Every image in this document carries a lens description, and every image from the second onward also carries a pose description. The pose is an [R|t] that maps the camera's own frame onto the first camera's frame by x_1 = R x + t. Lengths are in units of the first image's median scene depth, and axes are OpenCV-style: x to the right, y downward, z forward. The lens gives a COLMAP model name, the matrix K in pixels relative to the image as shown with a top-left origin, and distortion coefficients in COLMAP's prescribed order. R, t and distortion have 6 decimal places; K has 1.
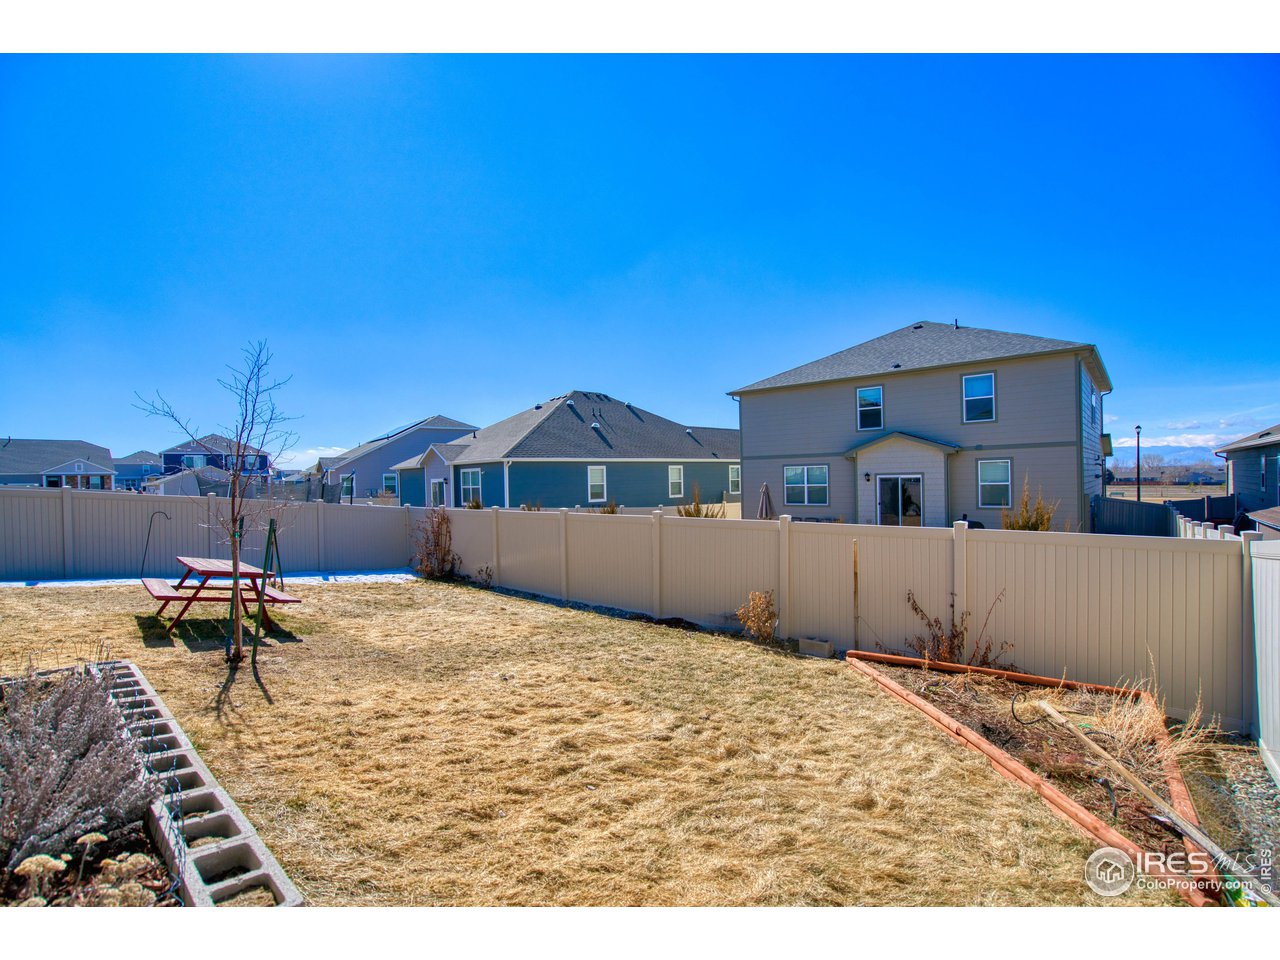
lens RADIAL K [[588.6, 0, 630.6], [0, 588.6, 485.2], [0, 0, 1]] dist [-0.058792, 0.023875]
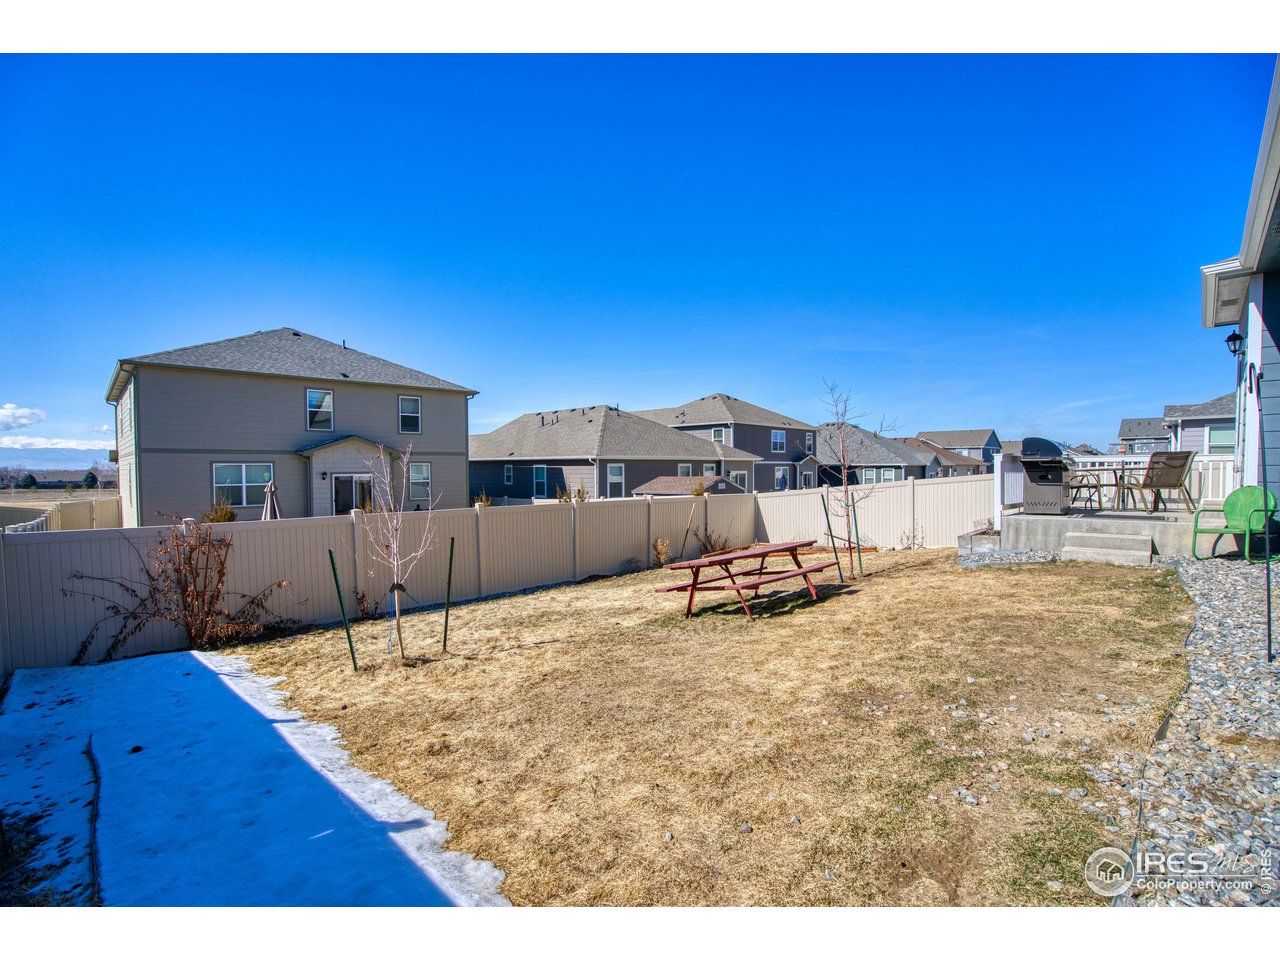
lens RADIAL K [[588.6, 0, 630.6], [0, 588.6, 485.2], [0, 0, 1]] dist [-0.058792, 0.023875]
pose [[0.055445, -0.008563, 0.998425, -0.668026], [0.014389, 0.999866, 0.007776, 0.003471], [-0.998358, 0.013936, 0.055561, 0.430009]]
